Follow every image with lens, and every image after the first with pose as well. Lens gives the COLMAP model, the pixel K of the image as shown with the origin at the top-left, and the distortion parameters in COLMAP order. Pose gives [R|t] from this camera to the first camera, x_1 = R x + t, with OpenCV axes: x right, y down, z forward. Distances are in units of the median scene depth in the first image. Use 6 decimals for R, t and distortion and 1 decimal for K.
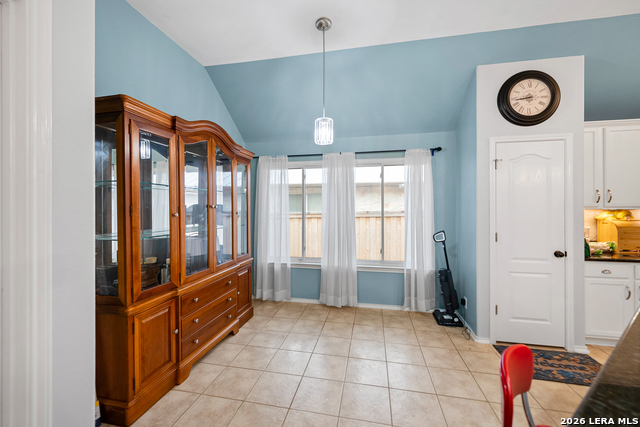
lens RADIAL K [[253.1, 0, 320.8], [0, 253.1, 210.7], [0, 0, 1]] dist [0.002003, 0.000269]
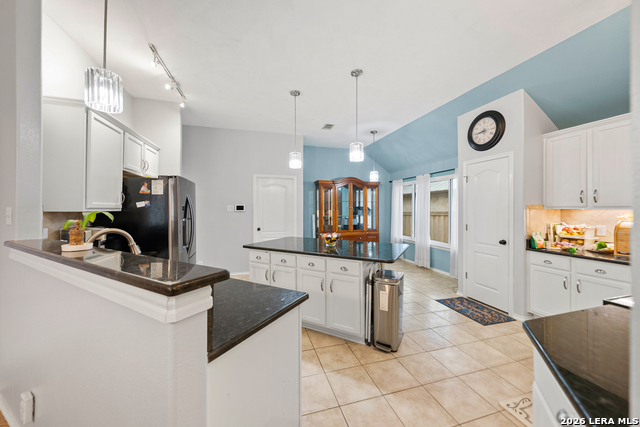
lens RADIAL K [[231.6, 0, 319.1], [0, 231.6, 209.9], [0, 0, 1]] dist [0.001060, 0.000093]
pose [[0.466176, 0.001538, -0.884691, 1.526246], [0.002498, 0.999992, 0.003055, -0.007751], [0.884689, -0.003634, 0.466168, -0.429063]]
